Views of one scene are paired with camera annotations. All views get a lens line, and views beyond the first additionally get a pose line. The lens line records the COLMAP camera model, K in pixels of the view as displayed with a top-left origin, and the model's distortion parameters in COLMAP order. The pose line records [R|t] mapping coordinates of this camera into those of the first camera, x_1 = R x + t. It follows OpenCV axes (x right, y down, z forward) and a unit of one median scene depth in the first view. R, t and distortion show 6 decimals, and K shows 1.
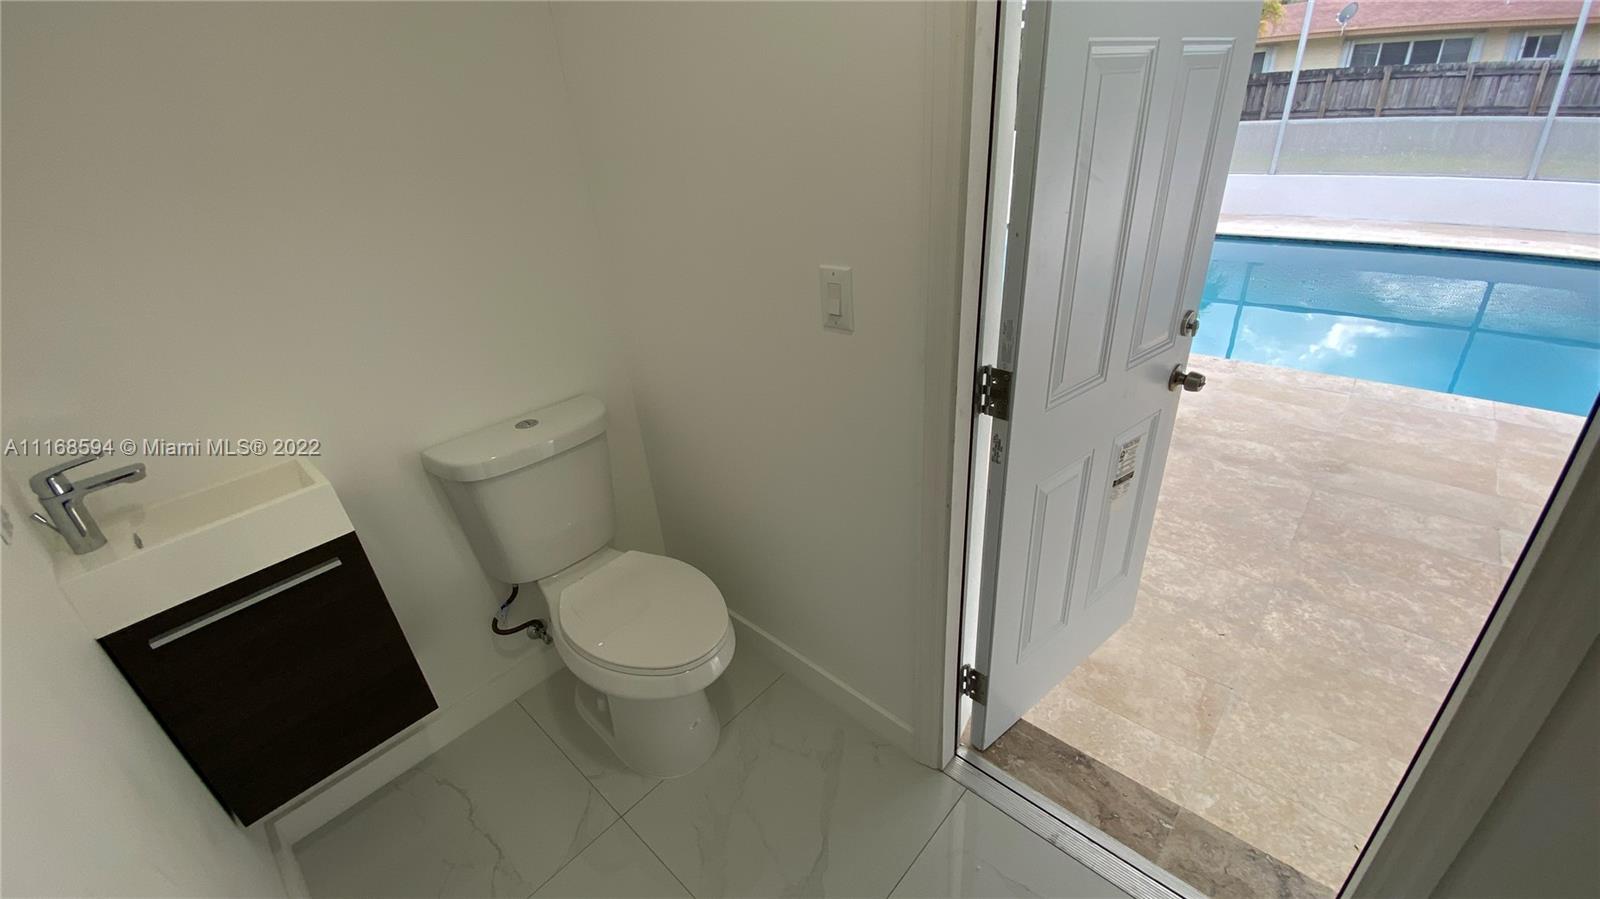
lens RADIAL K [[645.9, 0, 794.7], [0, 645.9, 448.8], [0, 0, 1]] dist [0.019055, -0.018951]
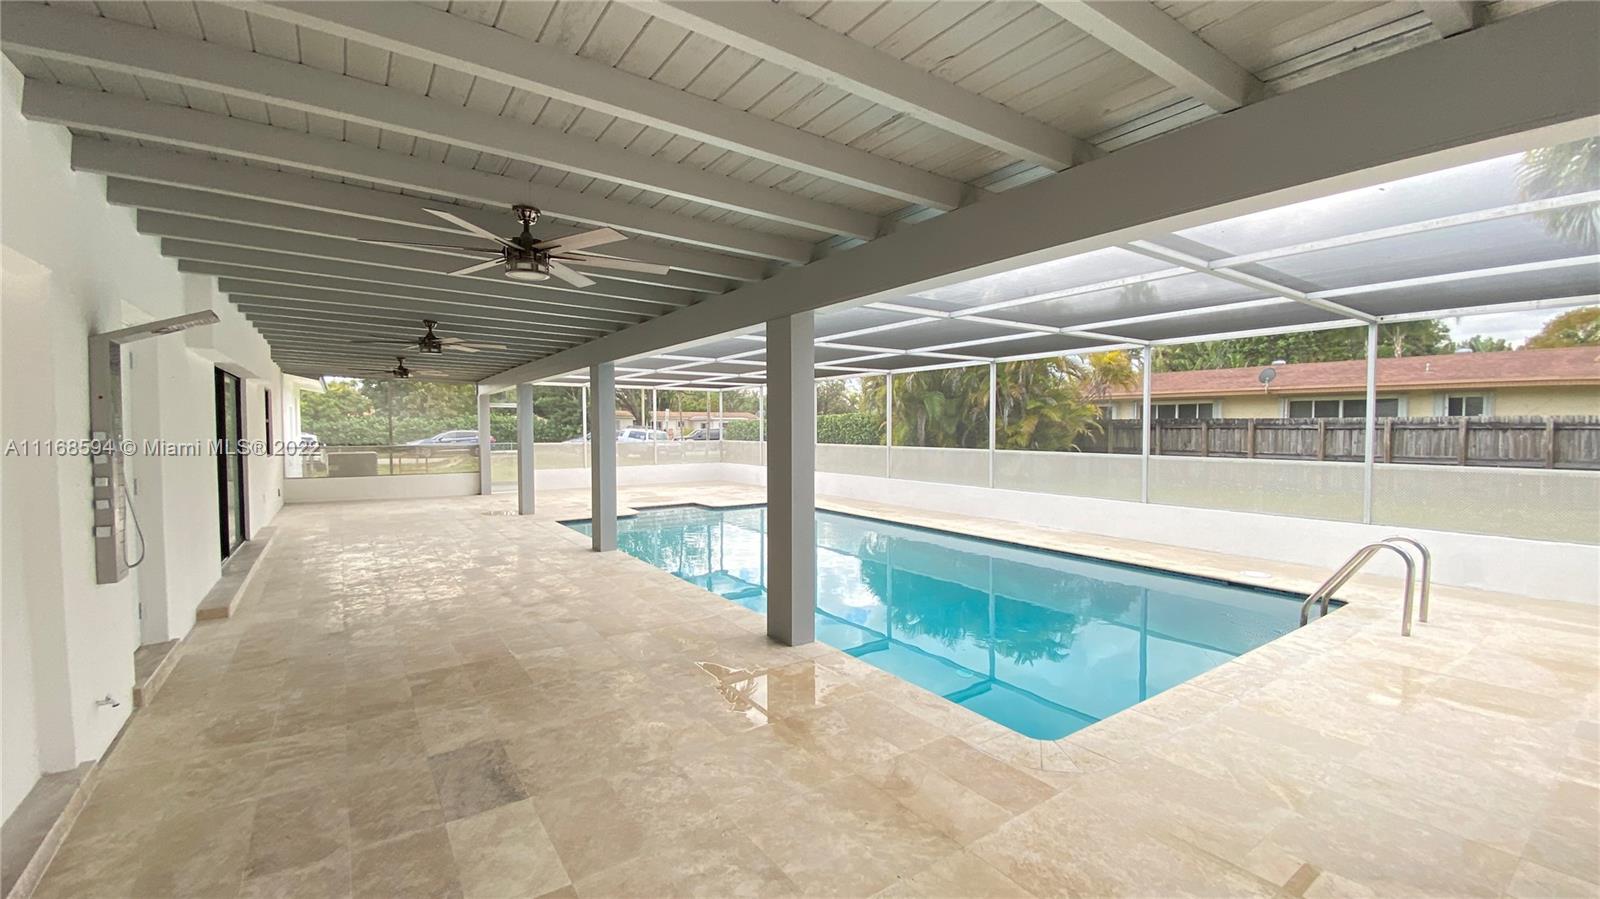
lens RADIAL K [[645.9, 0, 794.7], [0, 645.9, 448.8], [0, 0, 1]] dist [0.019055, -0.018951]
pose [[0.980937, 0.074055, -0.179660, 0.345429], [-0.142987, 0.901147, -0.409255, 0.047700], [0.131593, 0.427142, 0.894557, -0.130819]]
